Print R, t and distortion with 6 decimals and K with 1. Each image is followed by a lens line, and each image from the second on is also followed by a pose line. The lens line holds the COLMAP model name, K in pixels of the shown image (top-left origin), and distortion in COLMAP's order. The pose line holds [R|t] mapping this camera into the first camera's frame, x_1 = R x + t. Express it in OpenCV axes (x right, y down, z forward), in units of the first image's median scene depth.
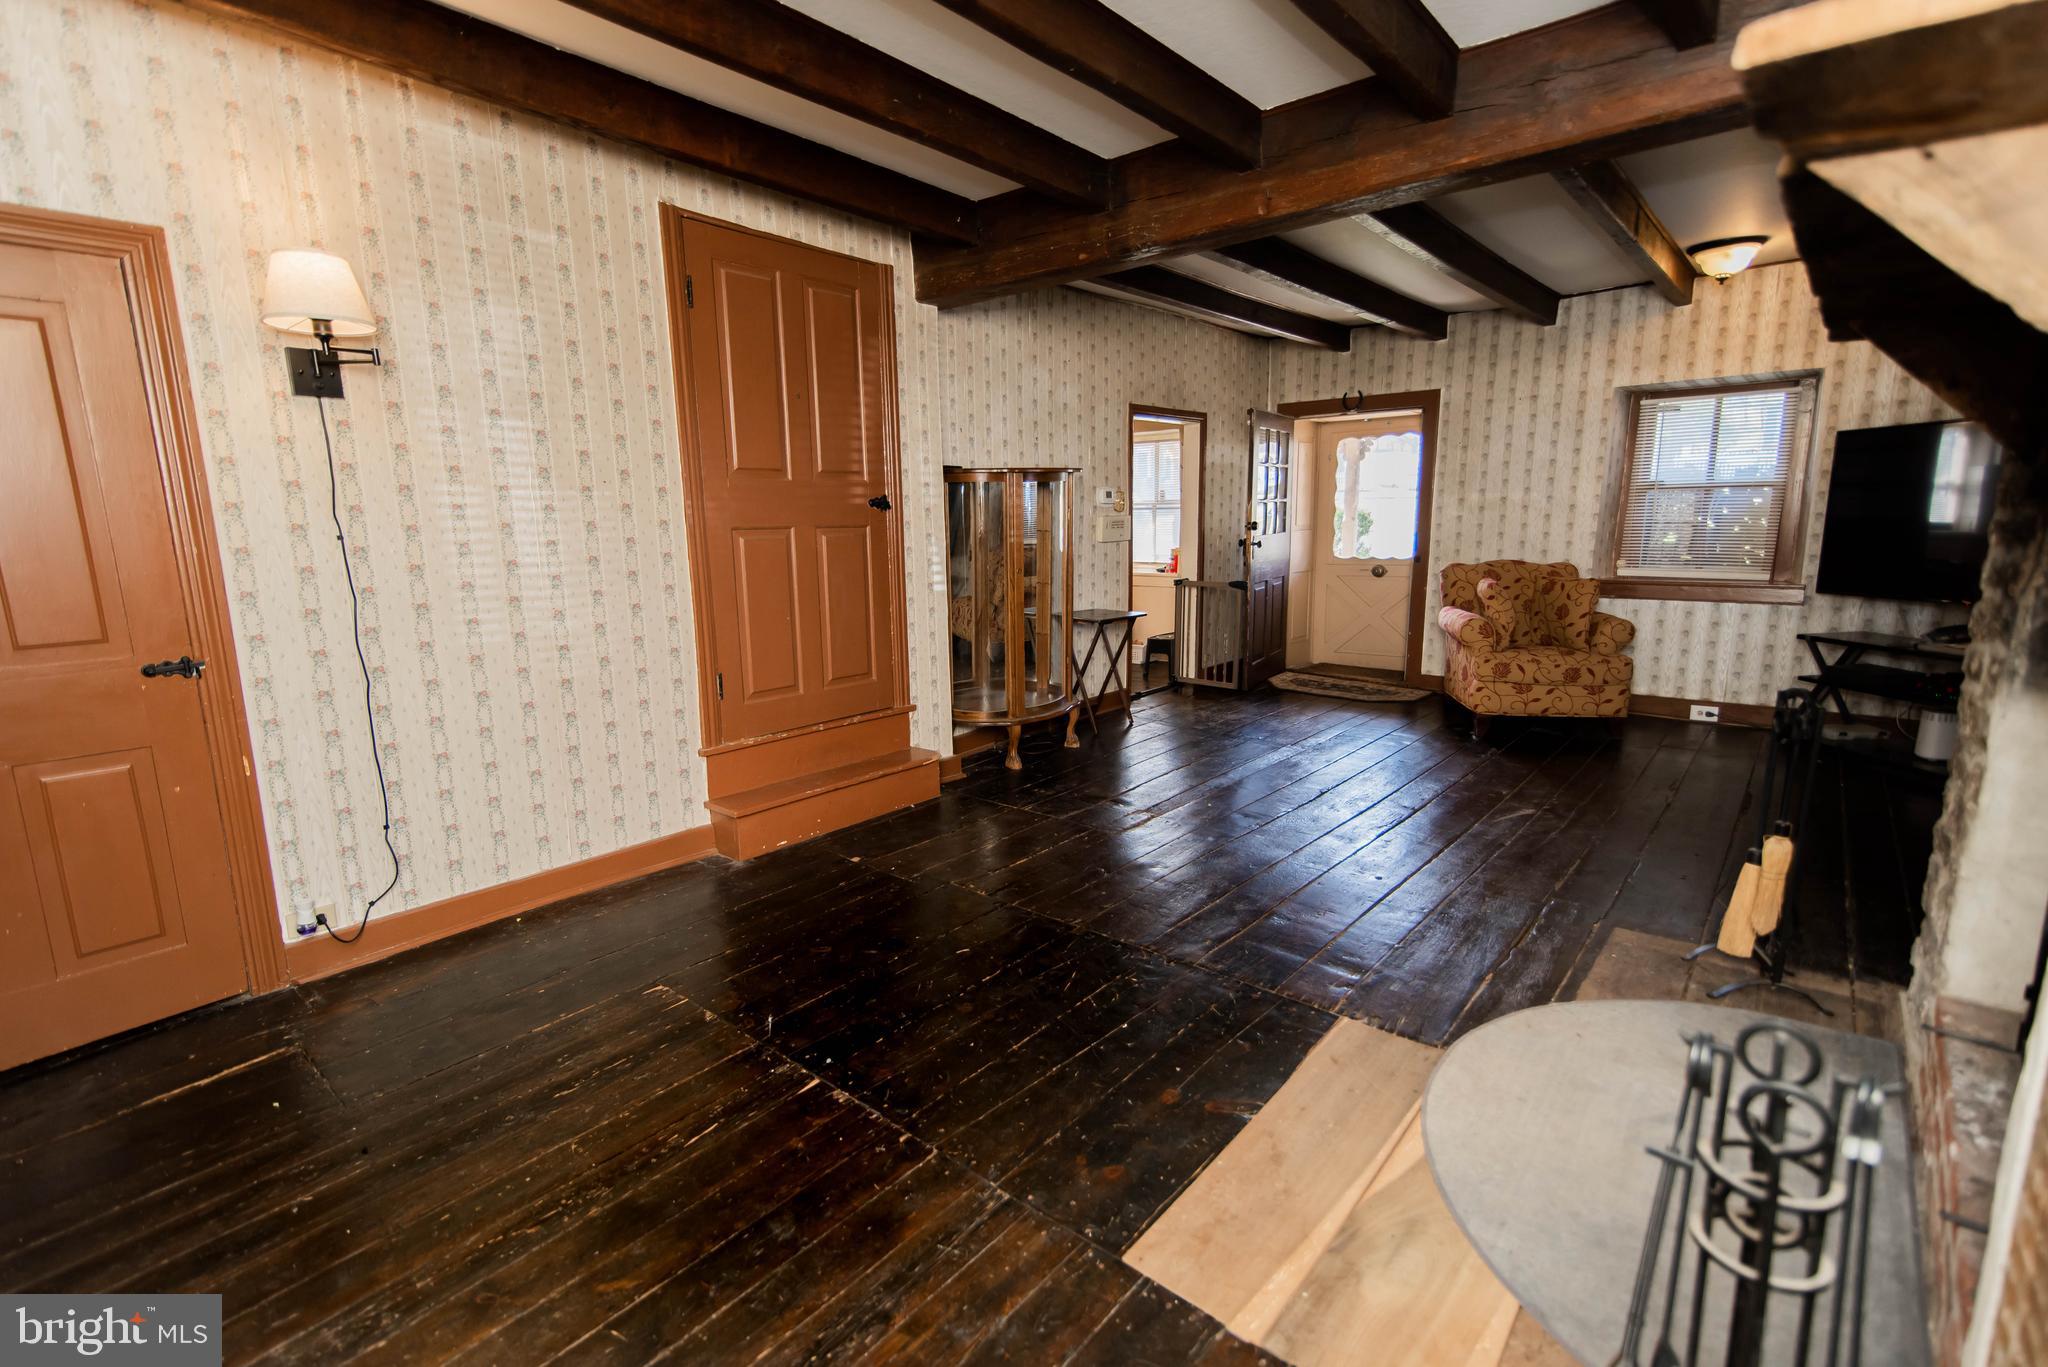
lens RADIAL K [[941.2, 0, 1024.0], [0, 941.2, 683.5], [0, 0, 1]] dist [0.014199, 0.000511]
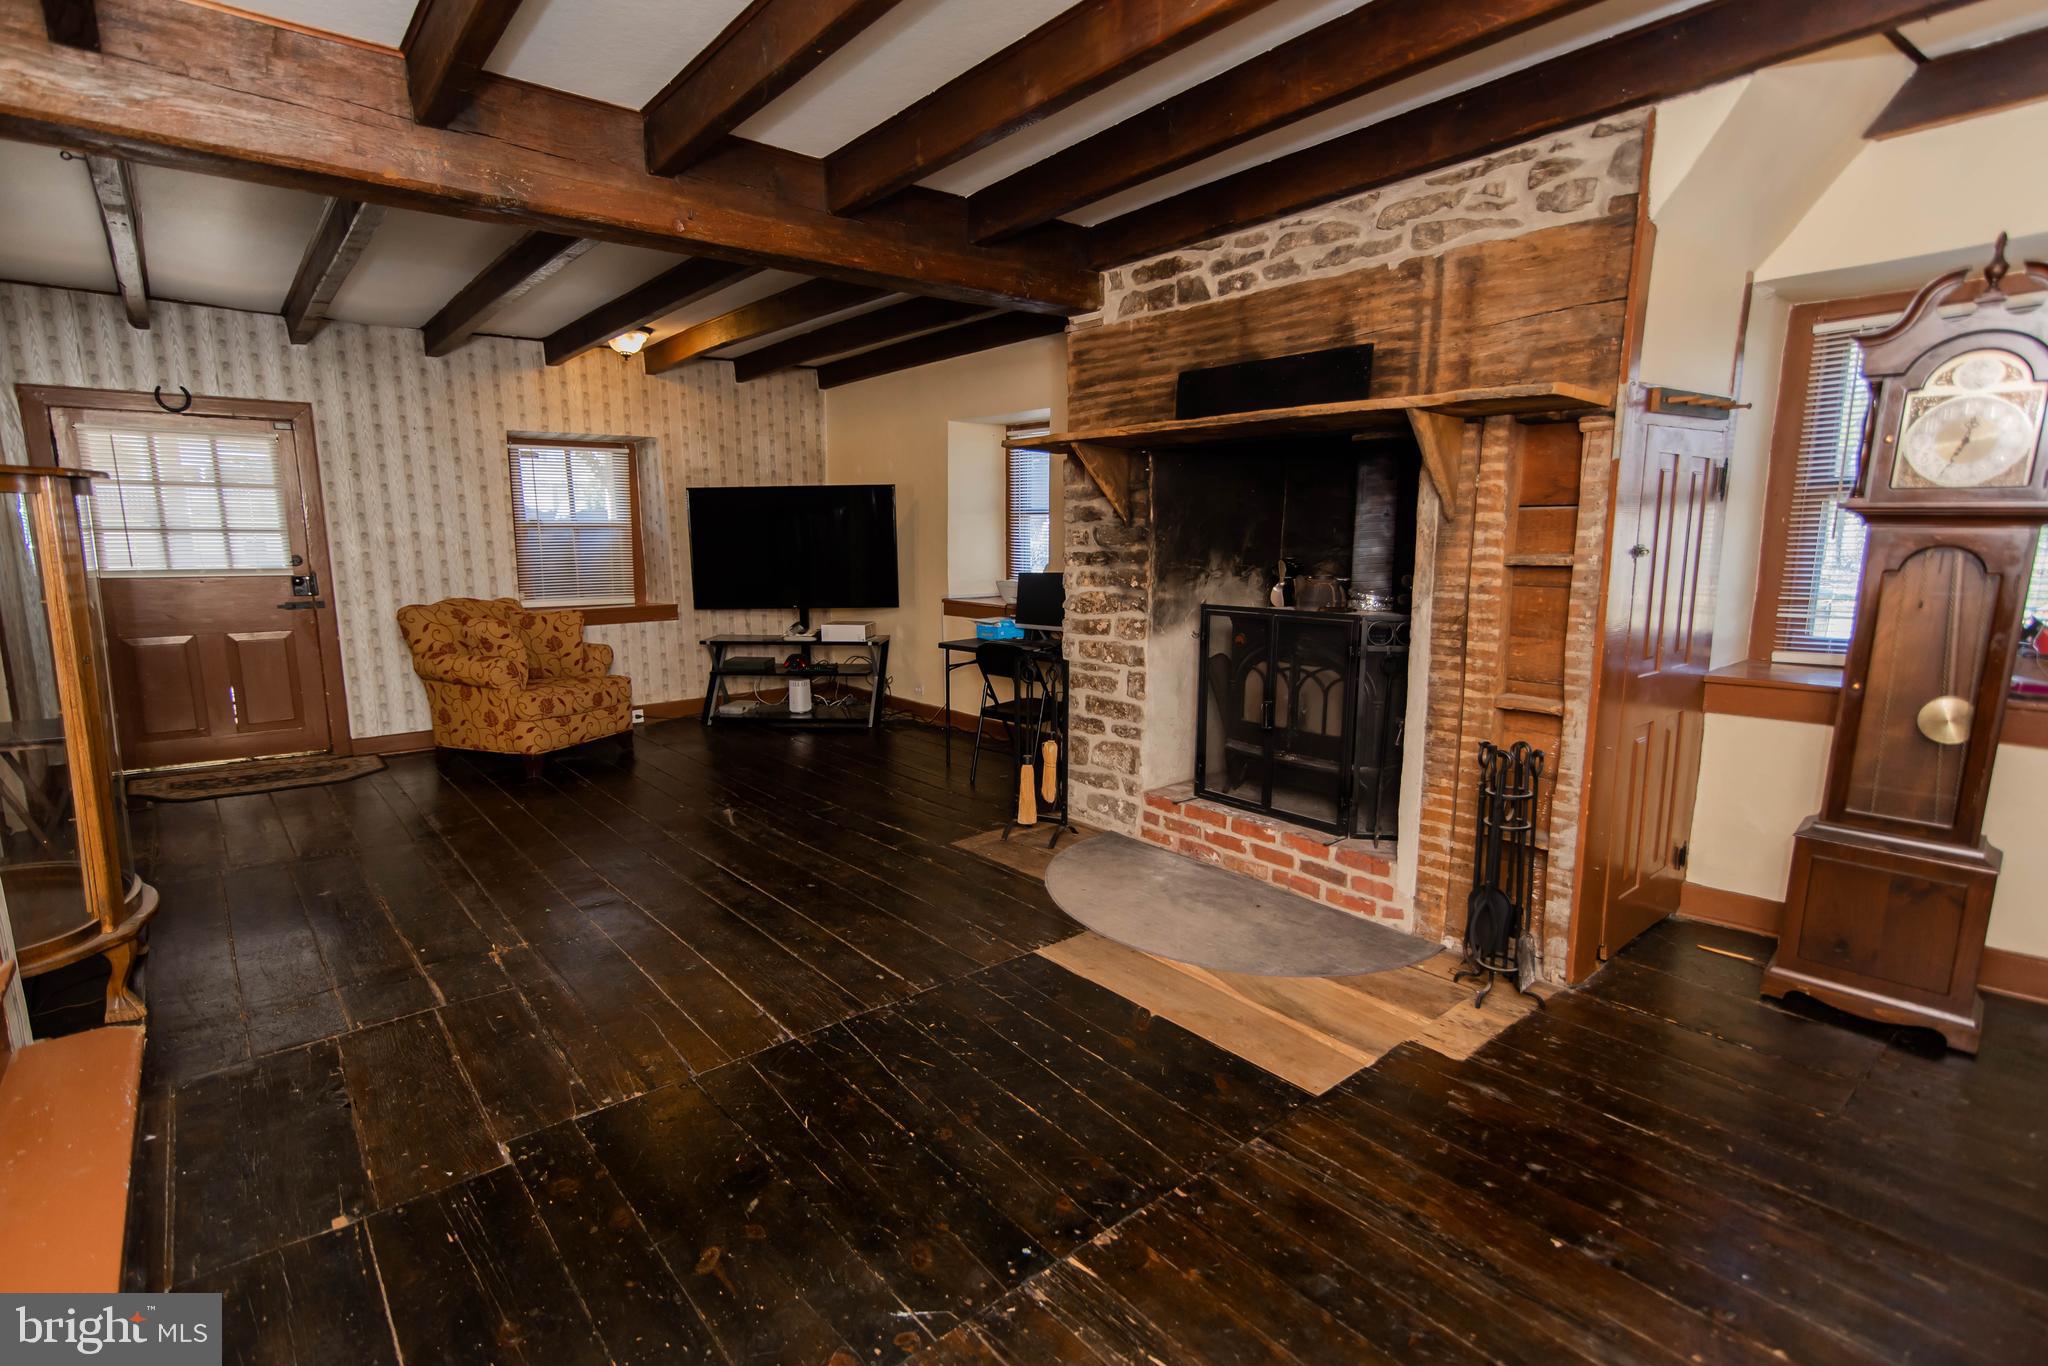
lens RADIAL K [[966.3, 0, 981.8], [0, 966.3, 688.3], [0, 0, 1]] dist [0.008463, -0.000163]
pose [[0.189063, -0.144299, 0.971305, -0.515664], [0.177754, 0.977832, 0.110669, -0.083598], [-0.965743, 0.151730, 0.210521, 0.444678]]
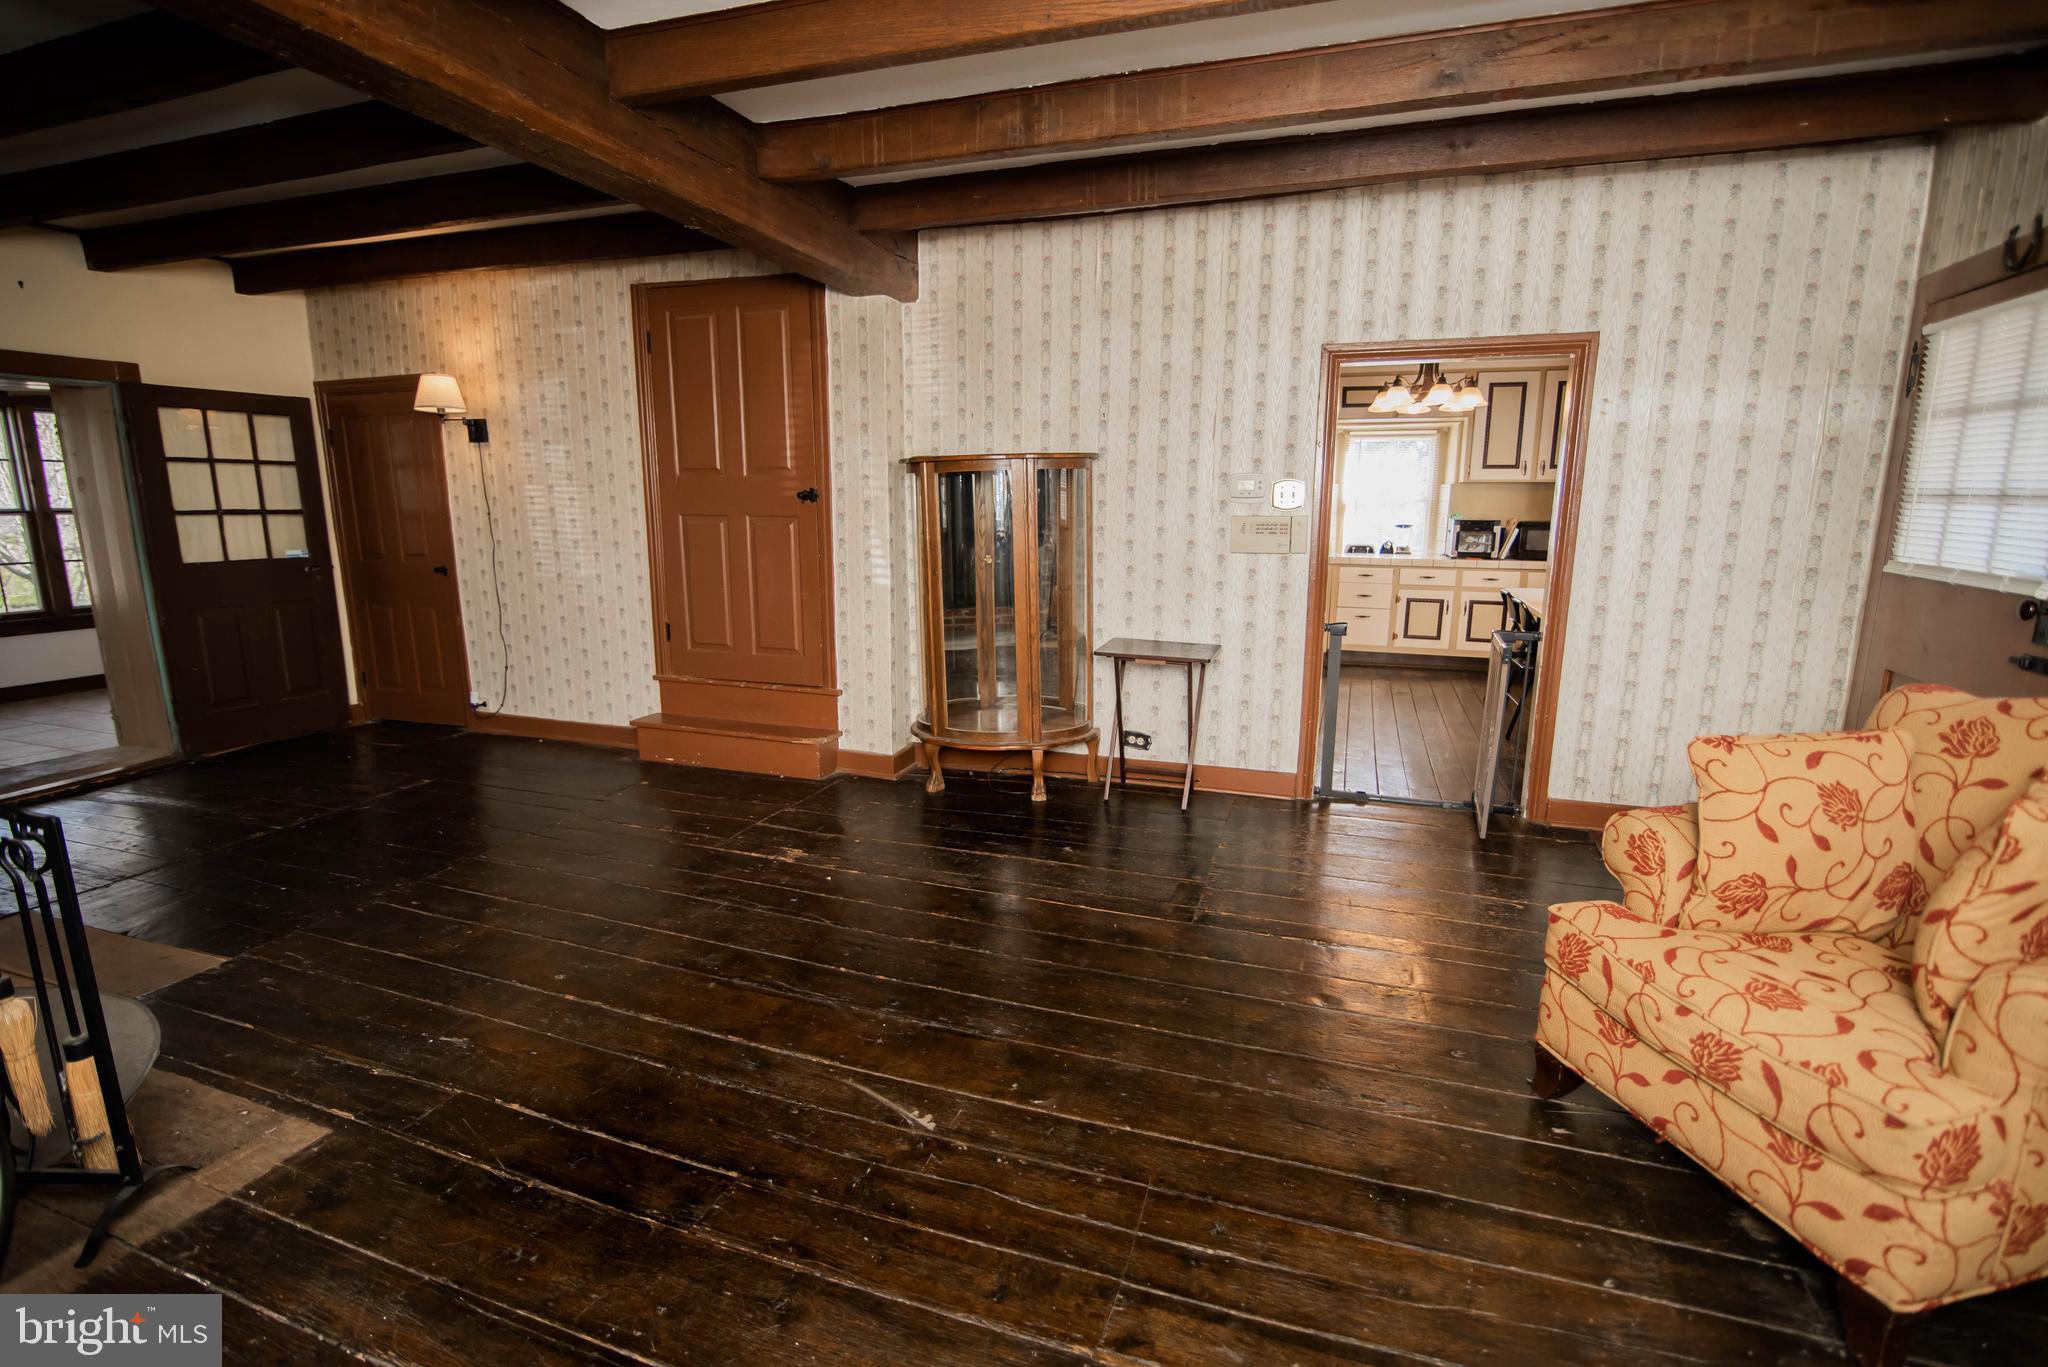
lens RADIAL K [[948.1, 0, 1008.4], [0, 948.1, 688.9], [0, 0, 1]] dist [-0.020004, -0.000174]
pose [[0.359161, 0.200015, -0.911590, 0.980819], [-0.173769, 0.974016, 0.145249, -0.176479], [0.916956, 0.106238, 0.384585, 0.832757]]
